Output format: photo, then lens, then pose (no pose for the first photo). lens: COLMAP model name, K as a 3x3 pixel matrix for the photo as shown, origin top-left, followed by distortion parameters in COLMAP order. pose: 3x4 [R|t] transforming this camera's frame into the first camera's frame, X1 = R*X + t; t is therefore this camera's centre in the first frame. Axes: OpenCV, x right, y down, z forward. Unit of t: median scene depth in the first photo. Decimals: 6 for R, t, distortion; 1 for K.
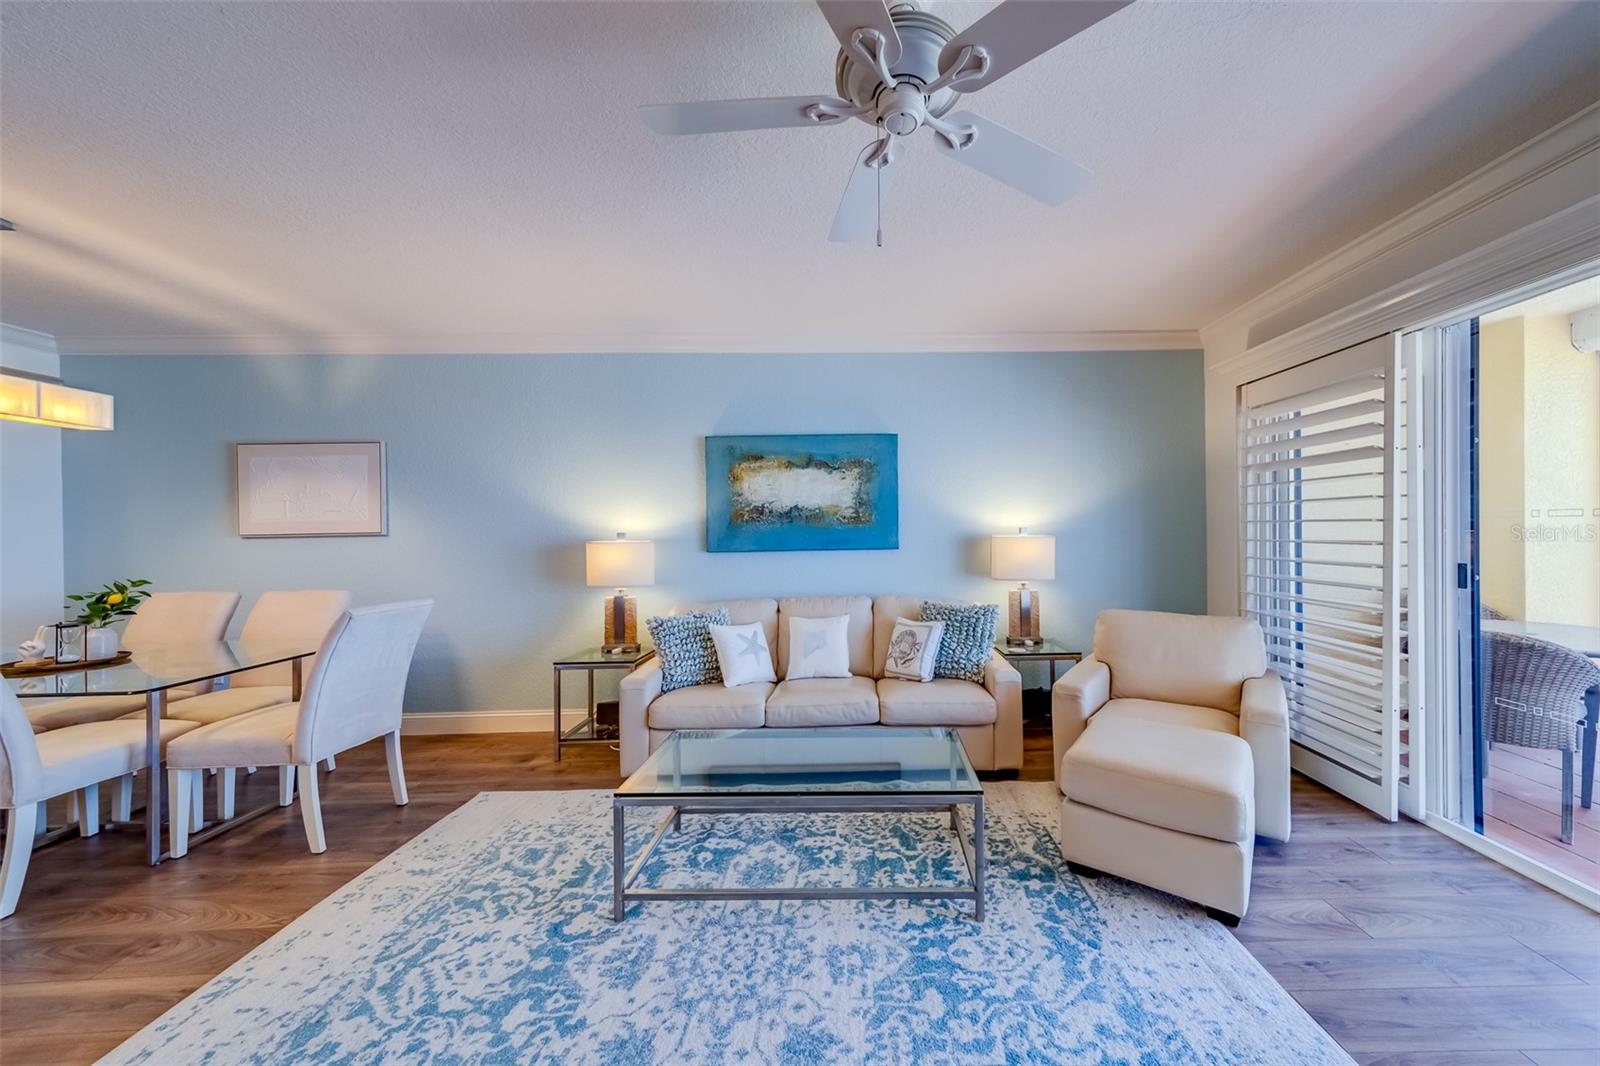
lens RADIAL K [[586.7, 0, 873.1], [0, 586.7, 537.4], [0, 0, 1]] dist [0.005625, -0.000649]
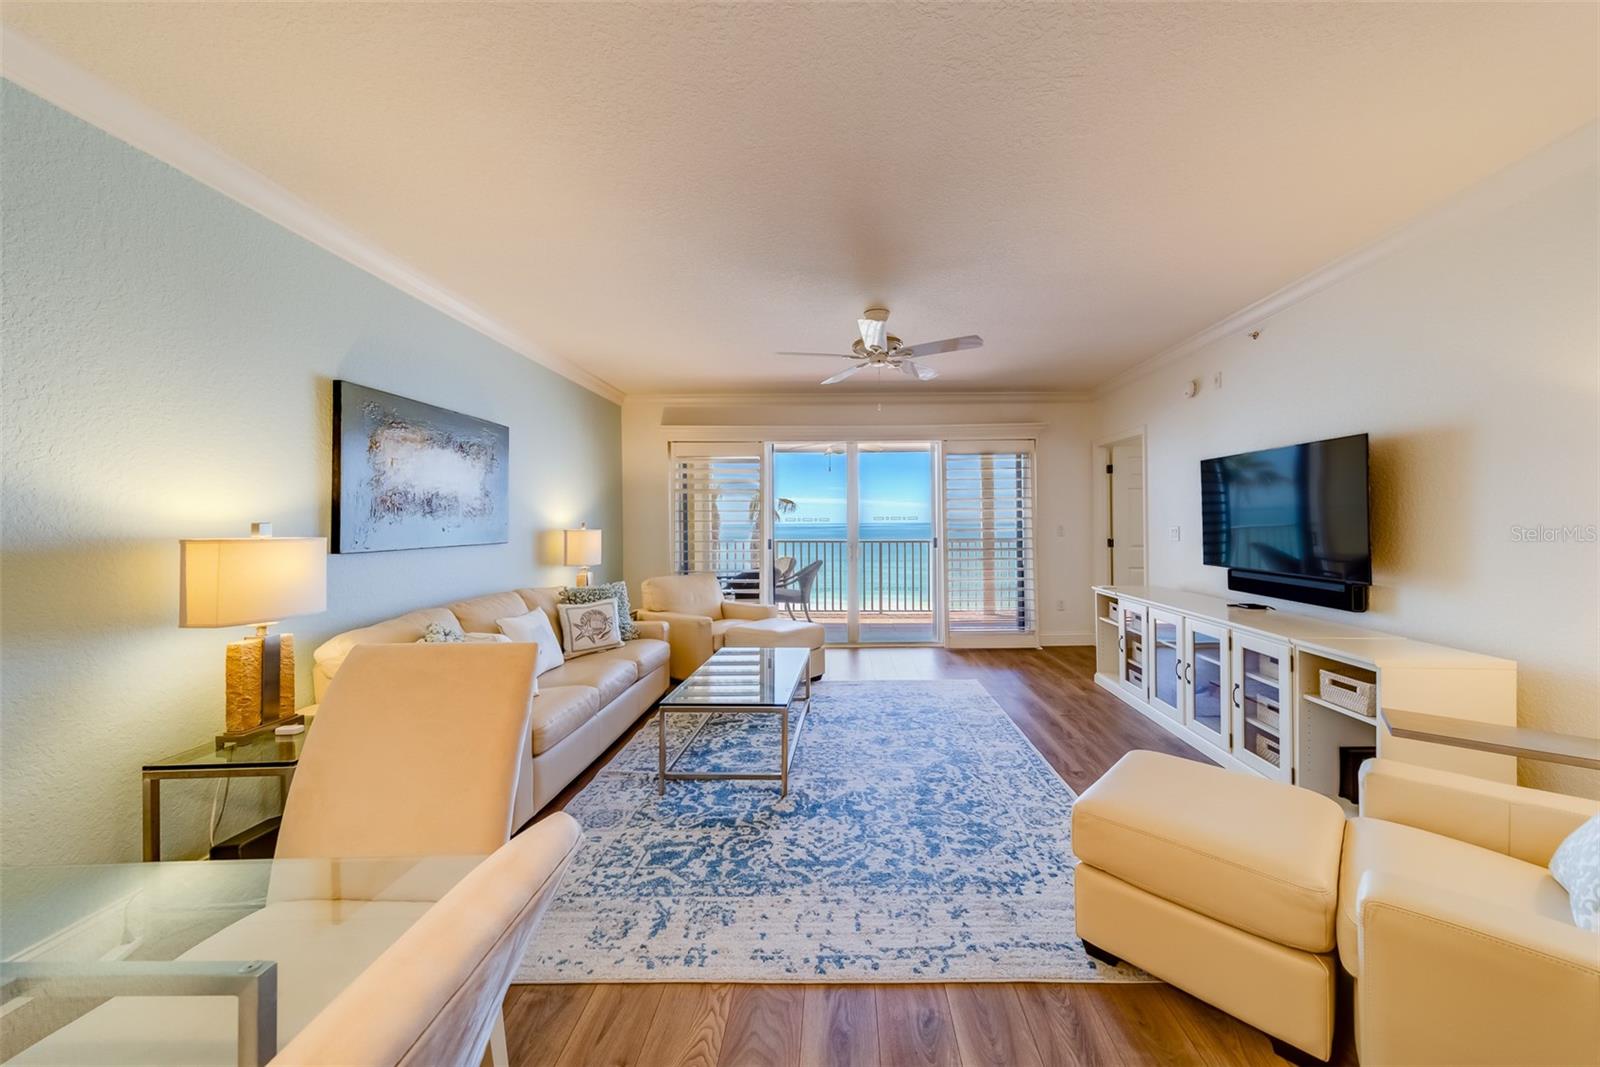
lens RADIAL K [[586.7, 0, 847.5], [0, 586.7, 520.5], [0, 0, 1]] dist [0.005625, -0.000649]
pose [[0.003886, 0.017013, 0.999848, -1.120895], [0.017031, 0.999709, -0.017076, 0.010490], [-0.999847, 0.017095, 0.003596, 0.502418]]
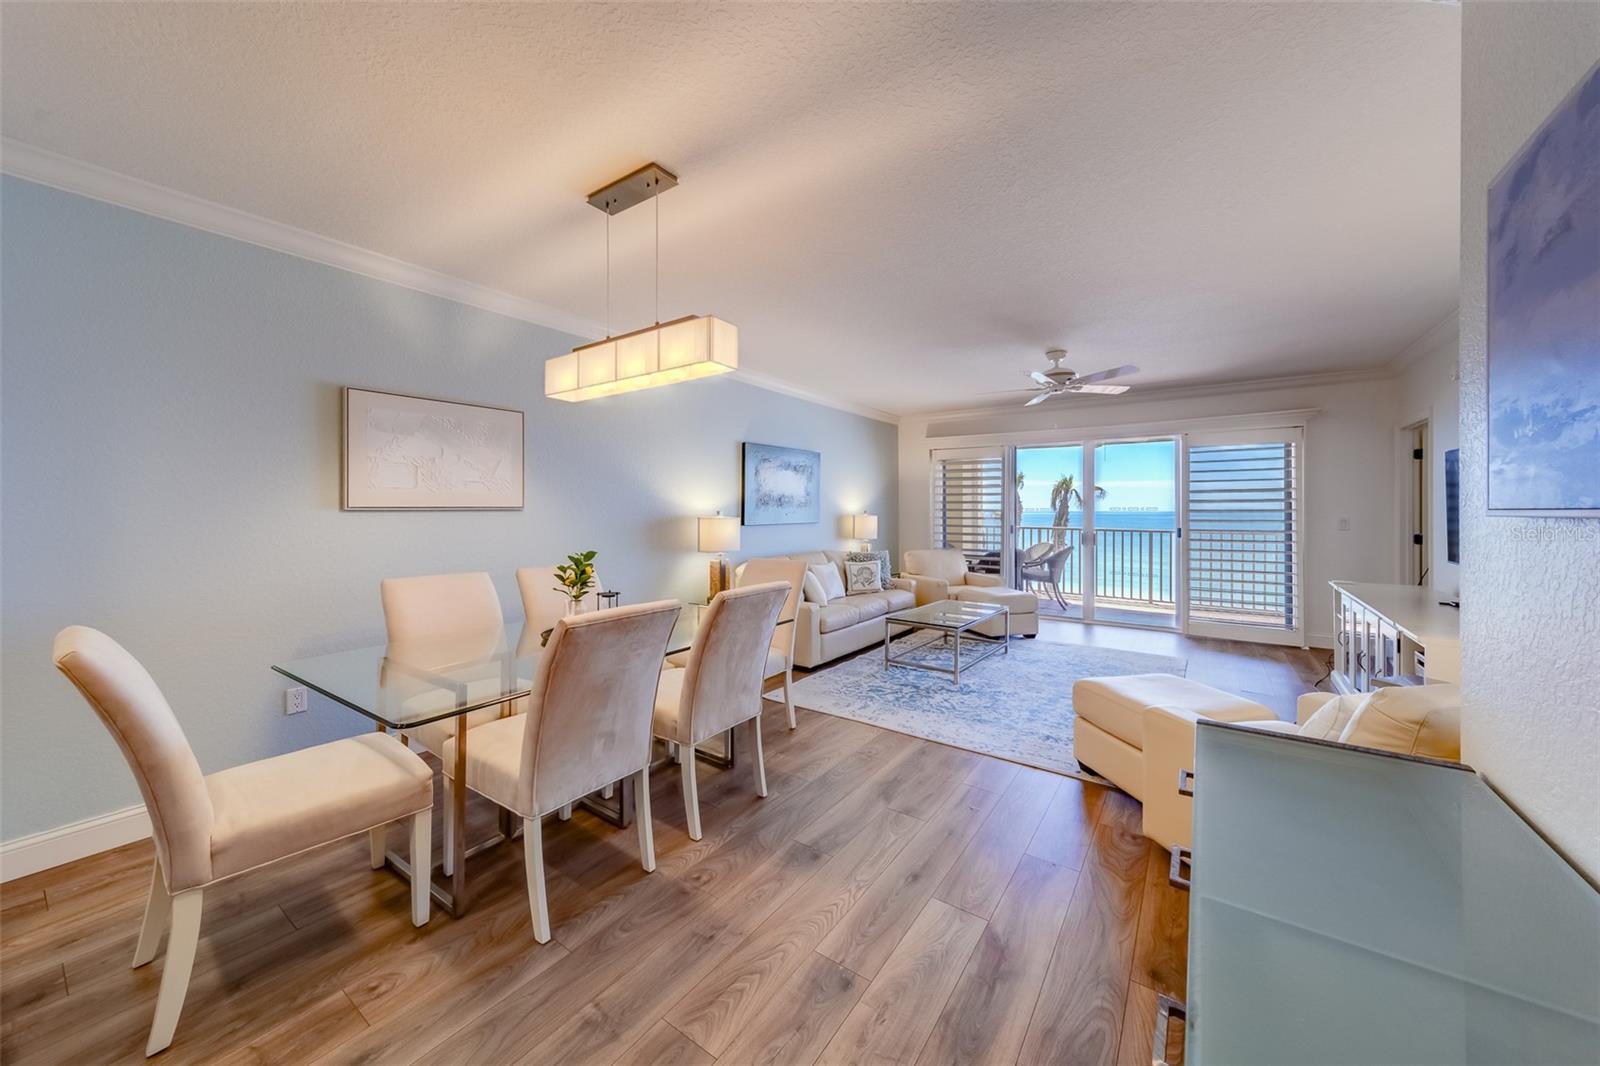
lens RADIAL K [[595.4, 0, 792.2], [0, 595.4, 508.3], [0, 0, 1]] dist [0.011429, -0.000730]
pose [[0.584529, 0.016633, 0.811203, -1.610730], [-0.001840, 0.999814, -0.019174, 0.013229], [-0.811371, 0.009715, 0.584451, 0.100386]]
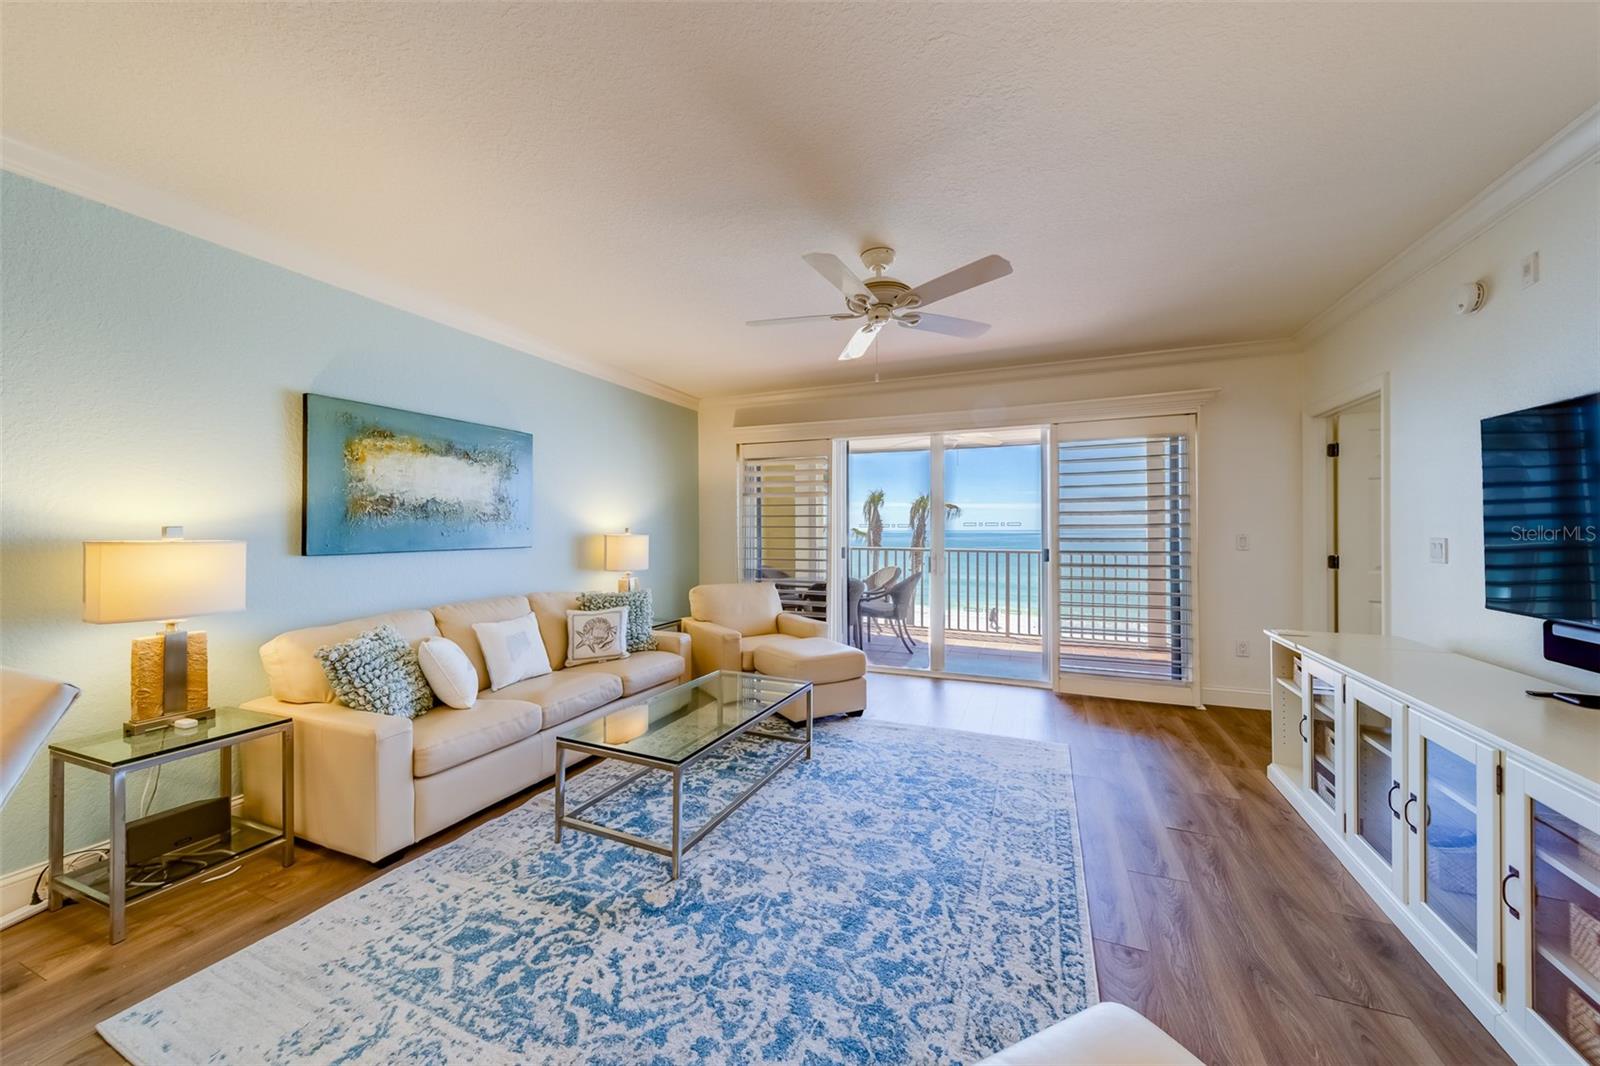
lens RADIAL K [[574.2, 0, 799.8], [0, 574.2, 530.8], [0, 0, 1]] dist [0.007220, -0.001071]
pose [[0.402599, 0.011045, 0.915310, -0.806596], [0.005513, 0.999880, -0.014491, 0.009968], [-0.915360, 0.010880, 0.402489, 0.208076]]
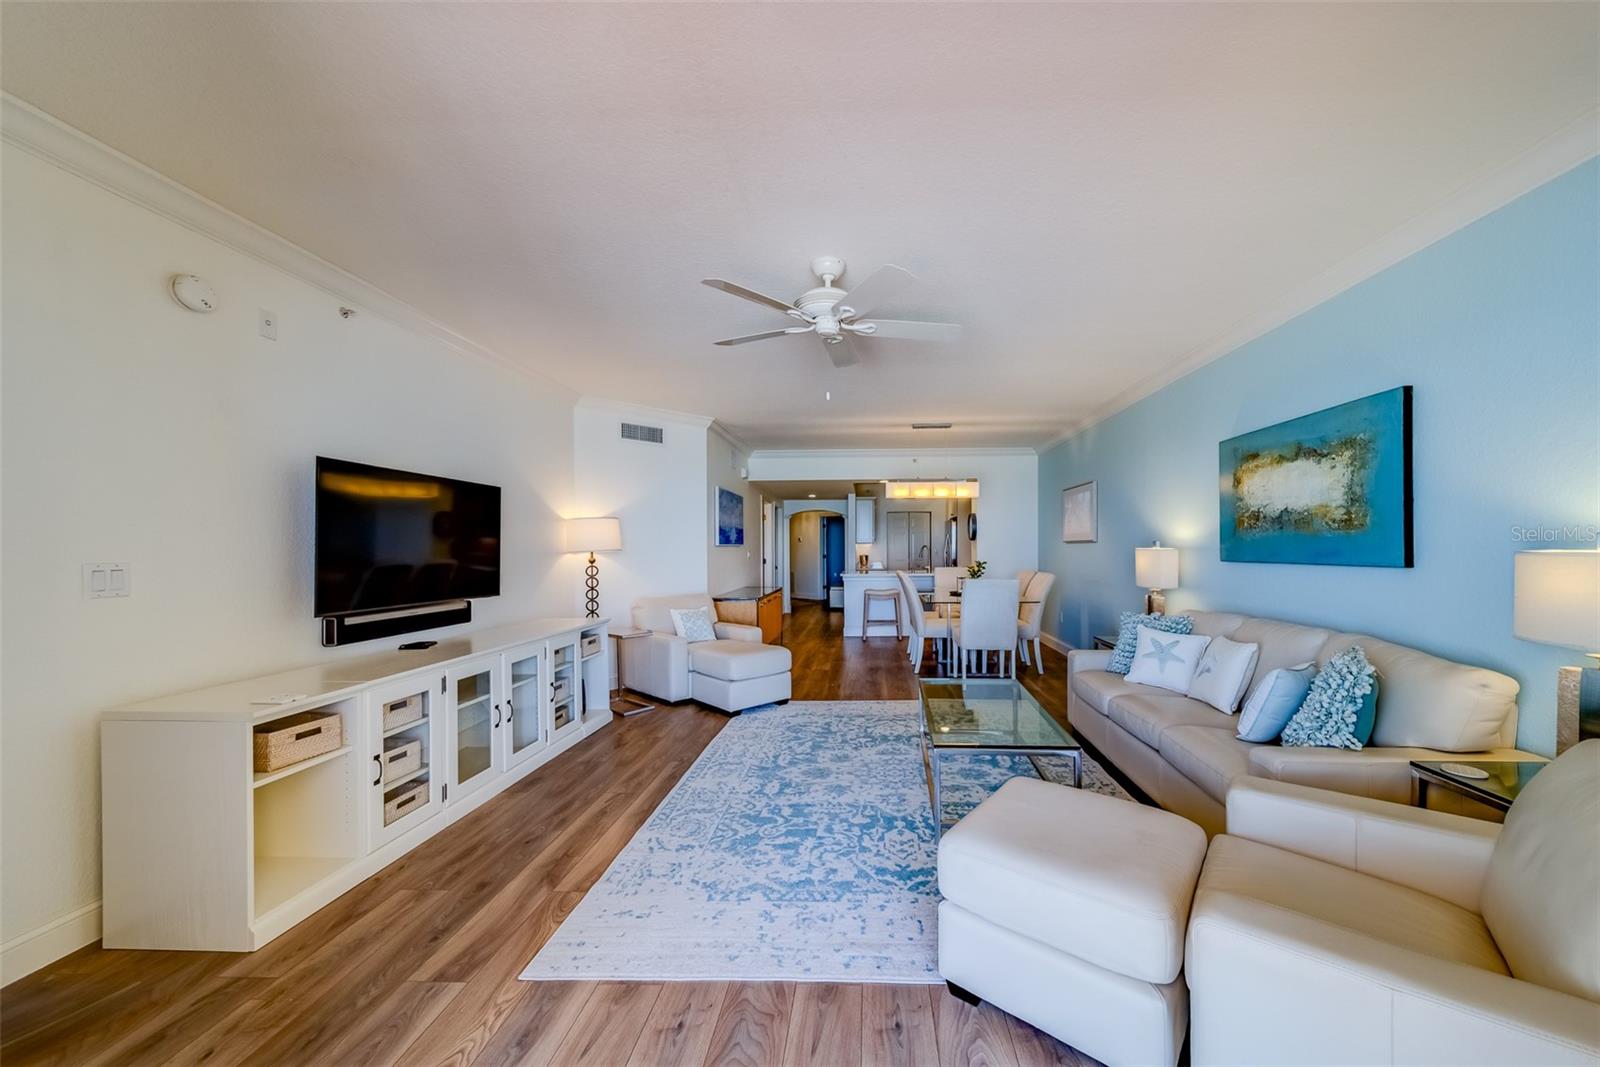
lens RADIAL K [[565.3, 0, 816.3], [0, 565.3, 553.4], [0, 0, 1]] dist [0.000035, 0.000020]
pose [[-0.109279, 0.025282, -0.993689, 0.853200], [-0.000149, 0.999676, 0.025451, -0.013213], [0.994011, 0.002929, -0.109240, 0.517747]]
